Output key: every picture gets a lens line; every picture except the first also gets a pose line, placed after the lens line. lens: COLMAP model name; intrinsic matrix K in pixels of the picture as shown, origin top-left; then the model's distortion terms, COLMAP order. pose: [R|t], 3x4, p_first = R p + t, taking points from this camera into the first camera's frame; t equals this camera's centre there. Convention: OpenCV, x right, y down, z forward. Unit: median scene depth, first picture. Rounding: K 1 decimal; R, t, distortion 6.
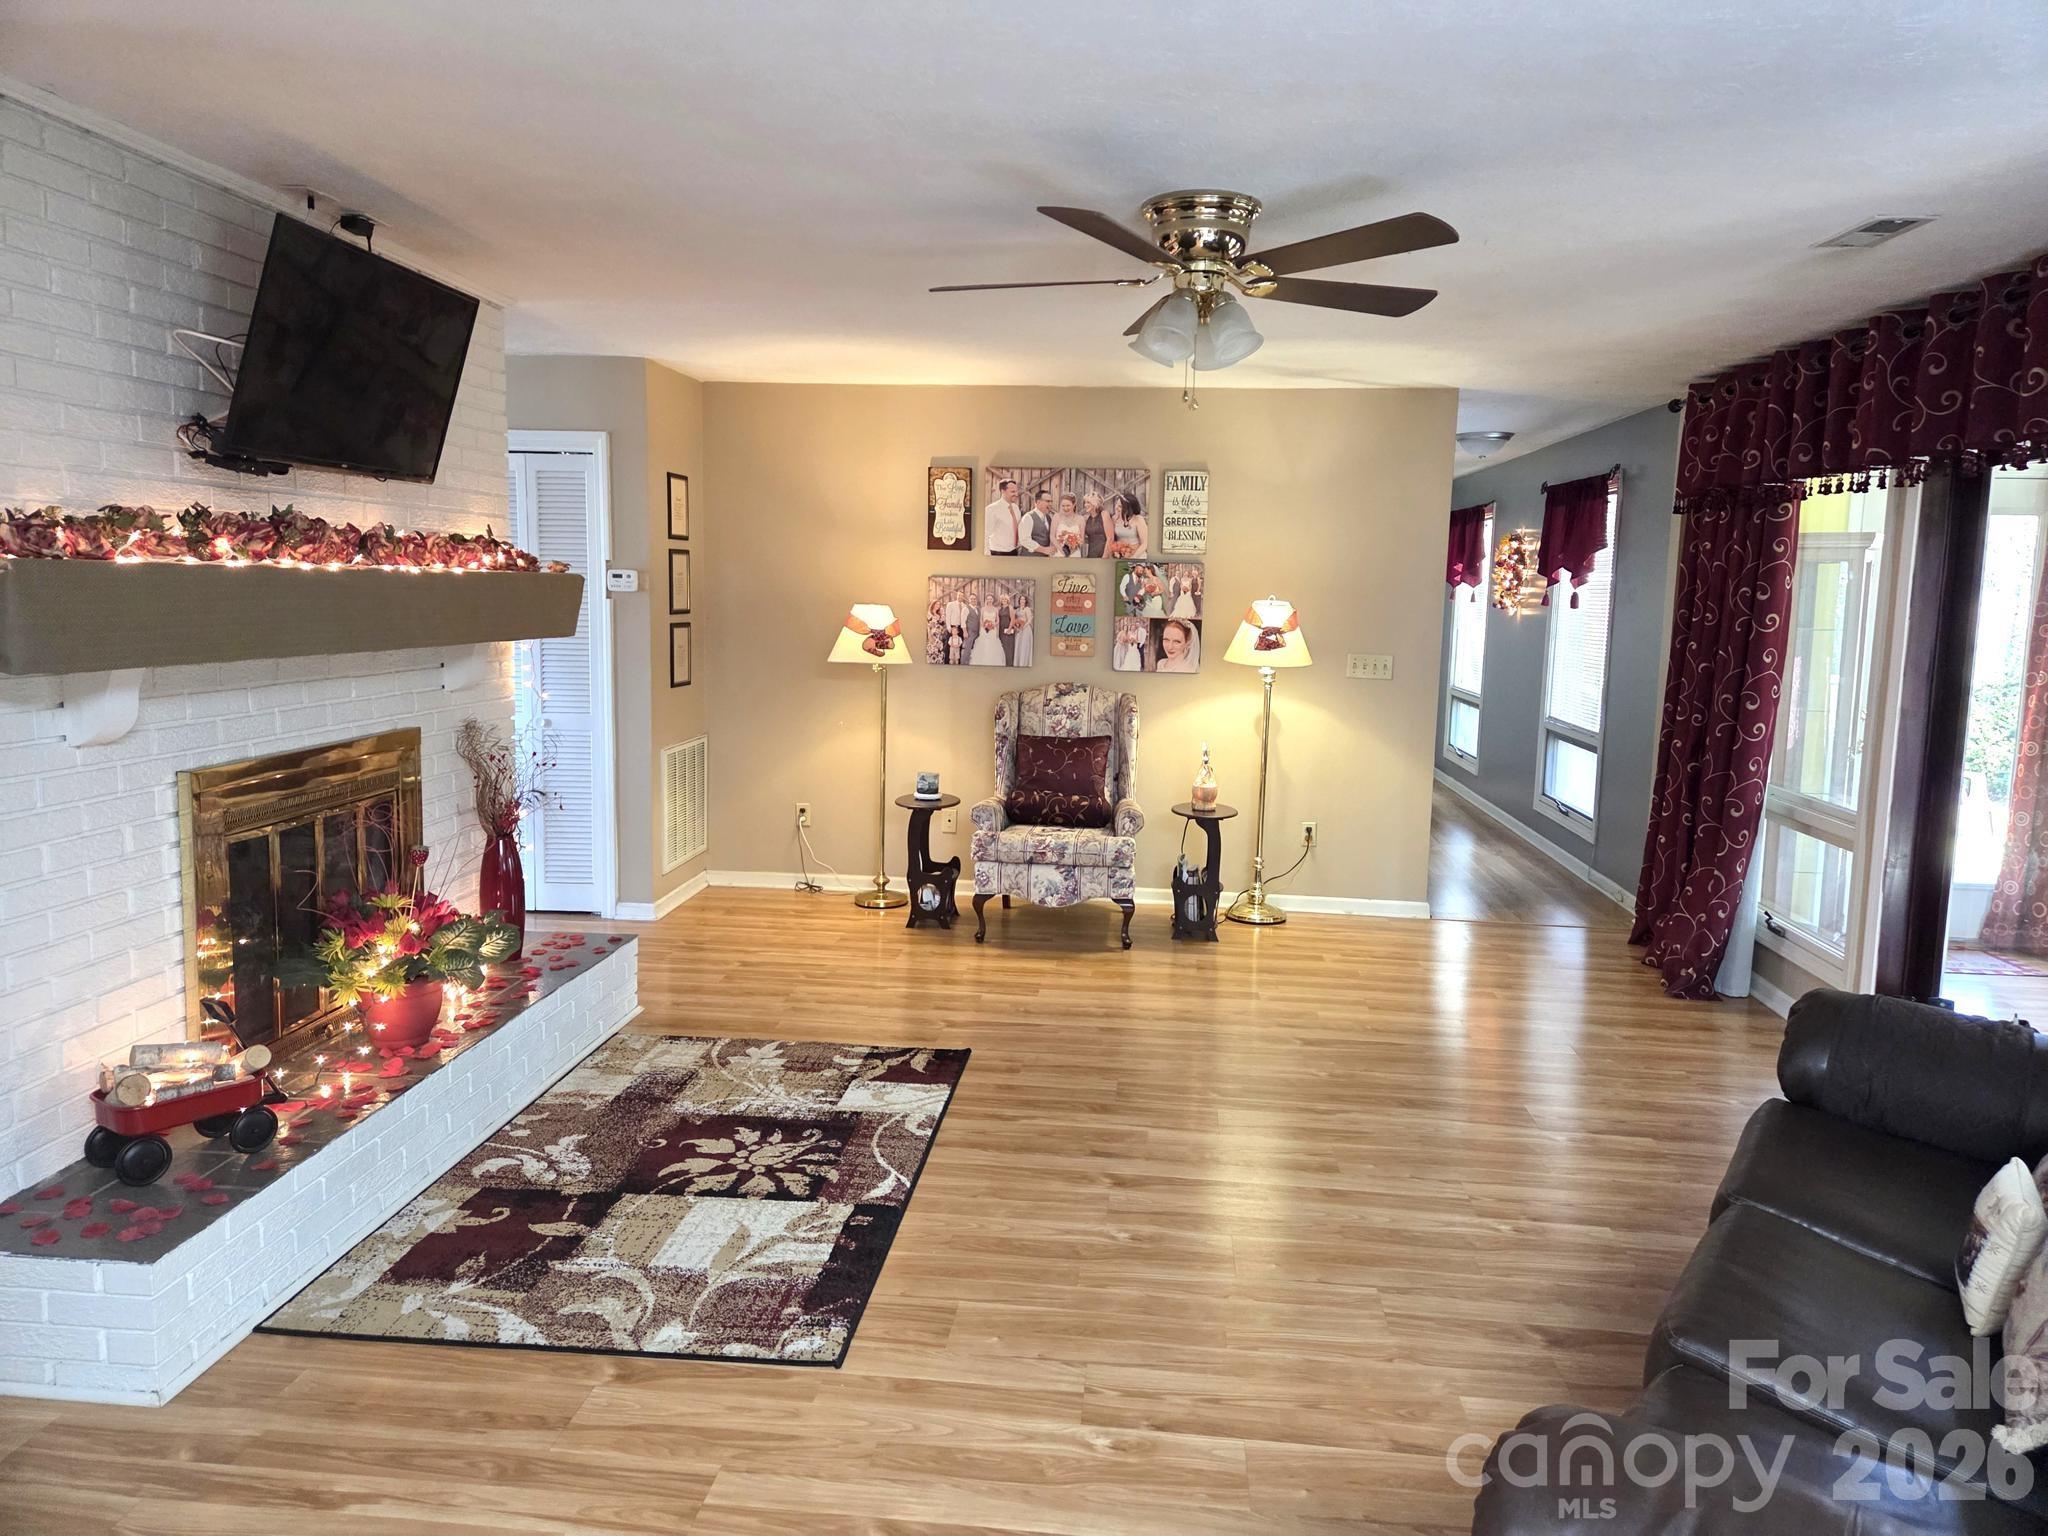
lens RADIAL K [[1336.1, 0, 1024.0], [0, 1336.1, 768.0], [0, 0, 1]] dist [0.068224, -0.001232]
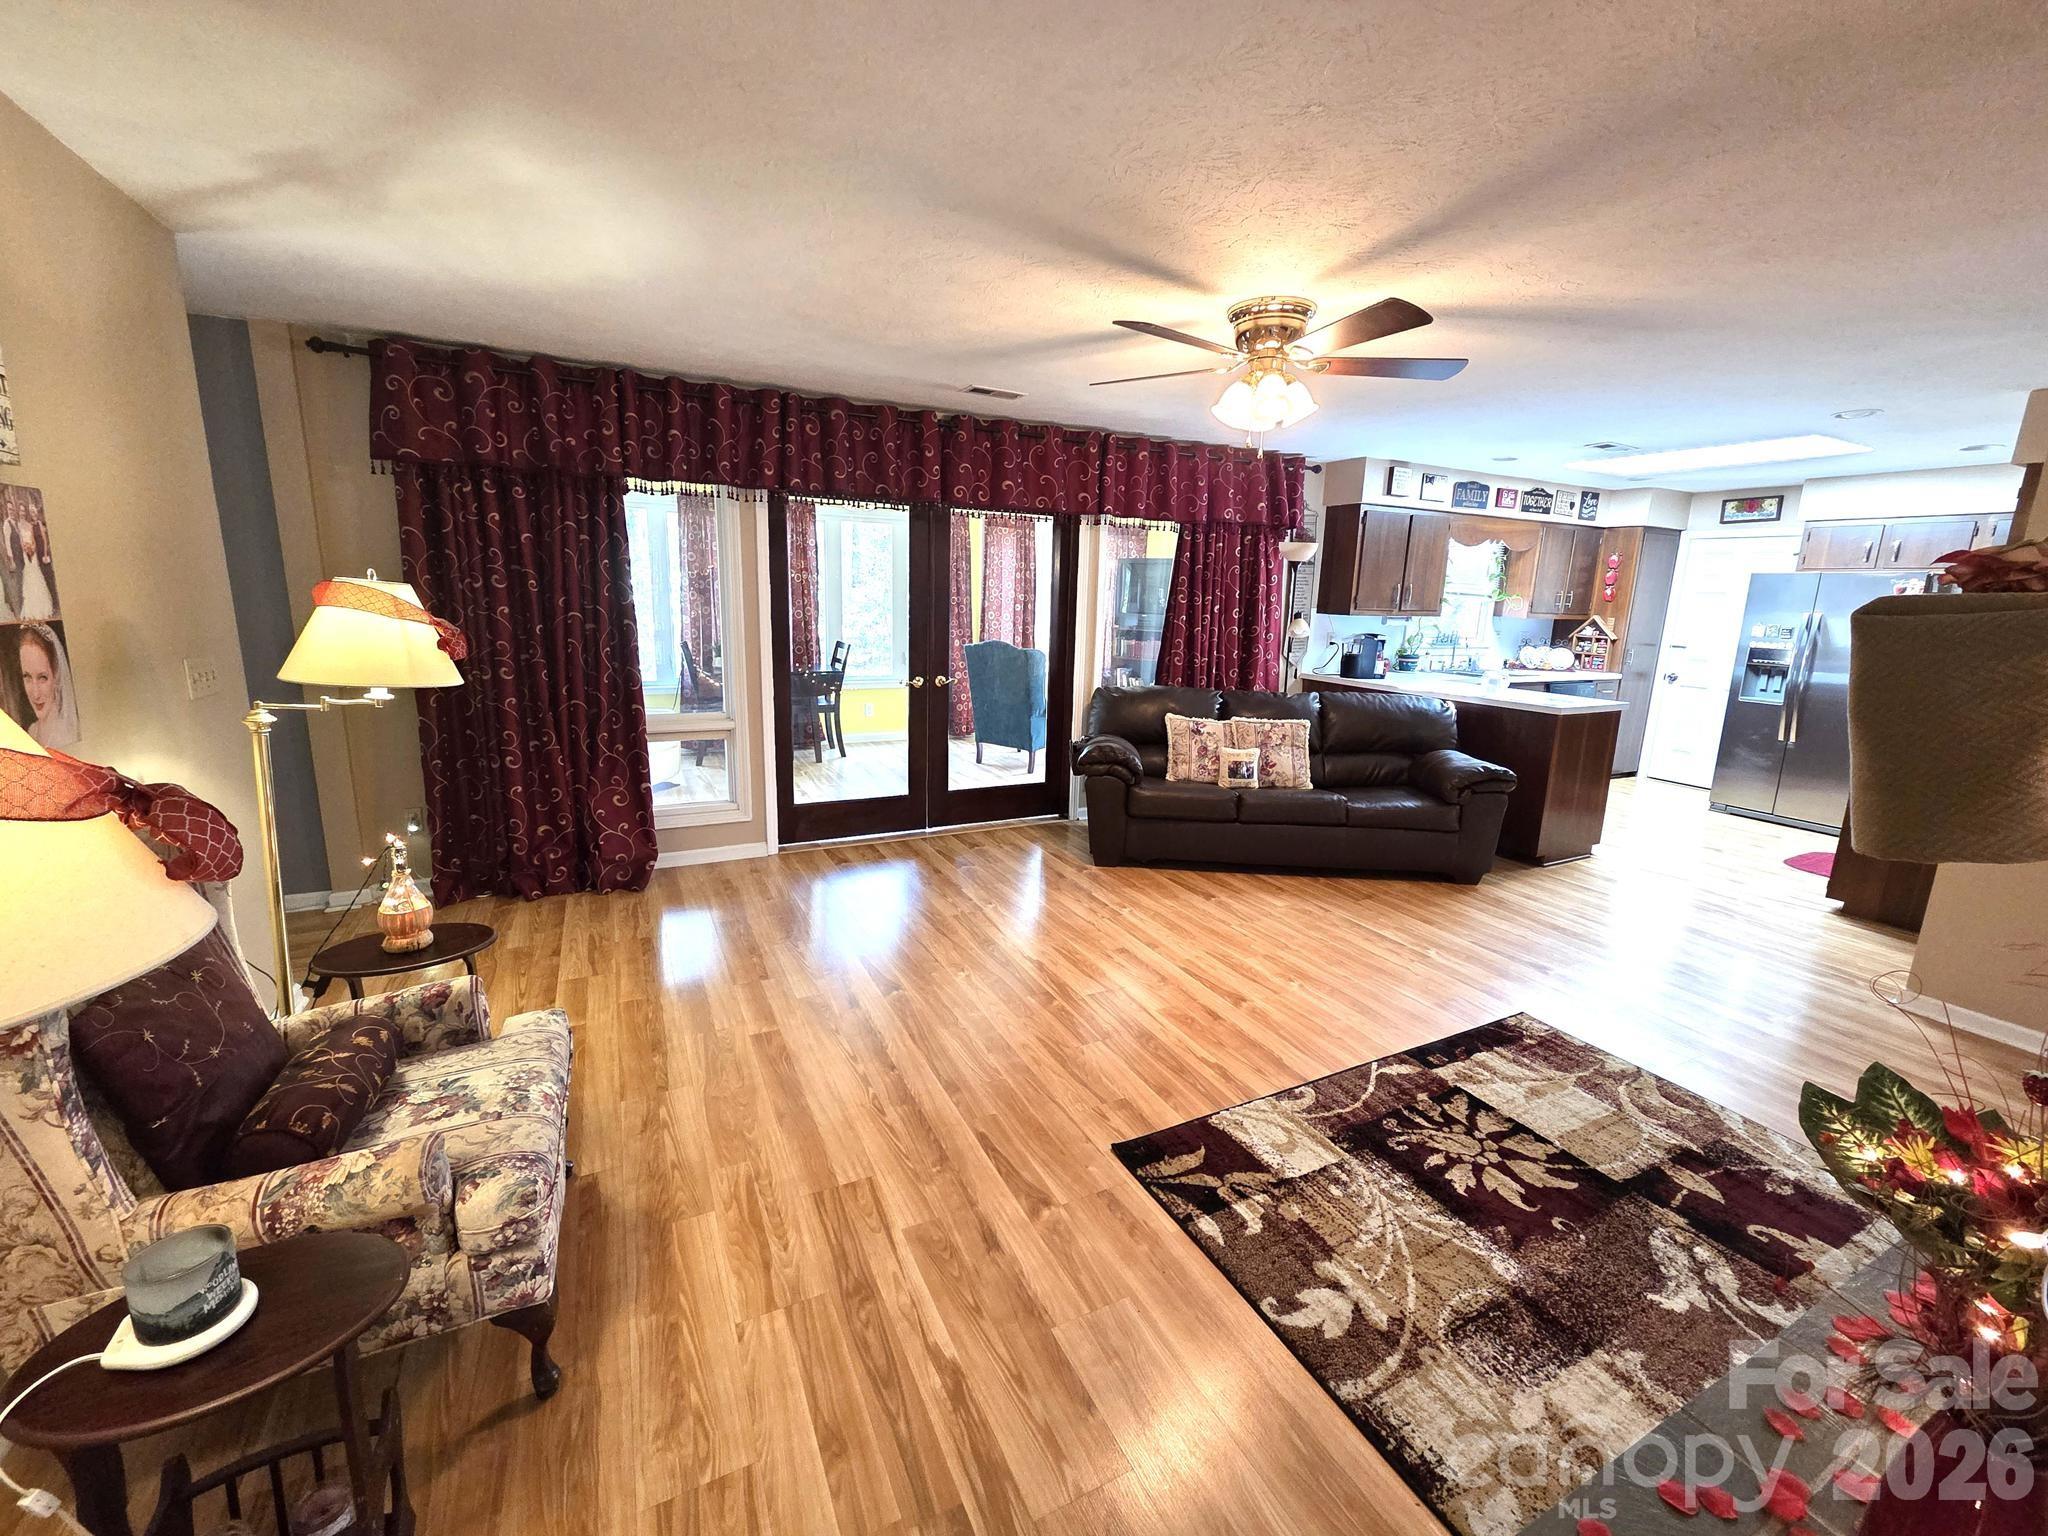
lens RADIAL K [[839.9, 0, 1038.7], [0, 839.9, 769.2], [0, 0, 1]] dist [0.000266, 0.000107]
pose [[-0.543043, -0.218279, 0.810838, -0.490400], [0.074081, 0.949404, 0.305196, -0.222246], [-0.836431, 0.225802, -0.499396, 1.569395]]
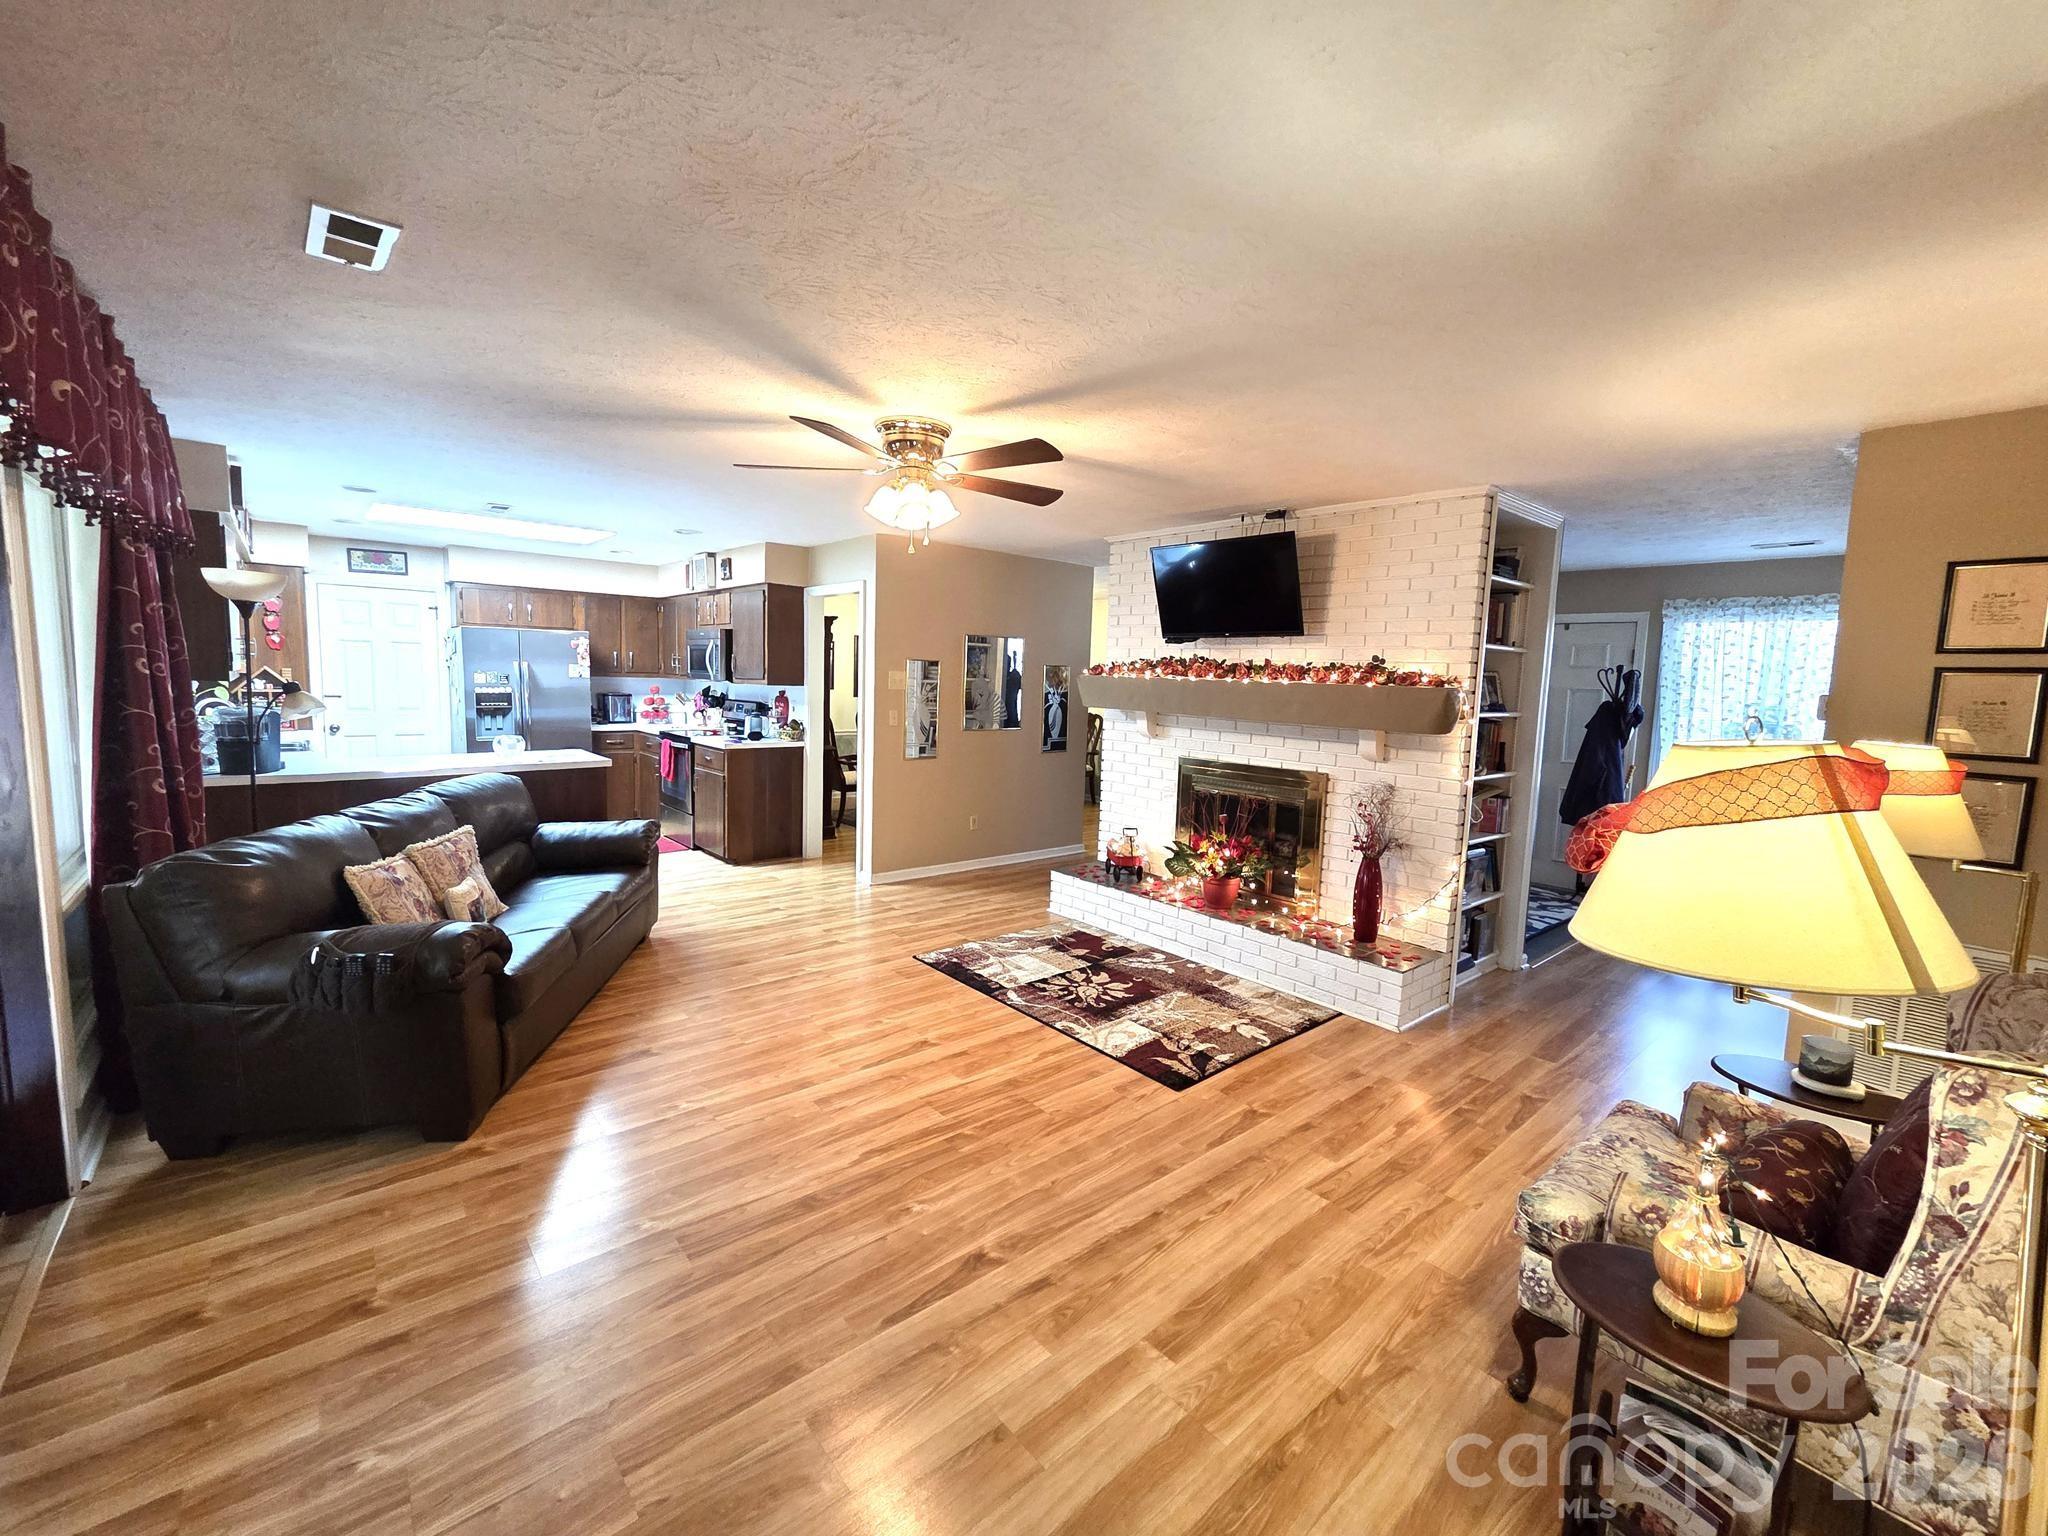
lens RADIAL K [[839.9, 0, 1038.7], [0, 839.9, 769.2], [0, 0, 1]] dist [0.000266, 0.000107]
pose [[-0.676995, 0.036954, -0.735059, 0.691822], [-0.150244, 0.970768, 0.187180, -0.209473], [0.720489, 0.237158, -0.651653, 1.652507]]
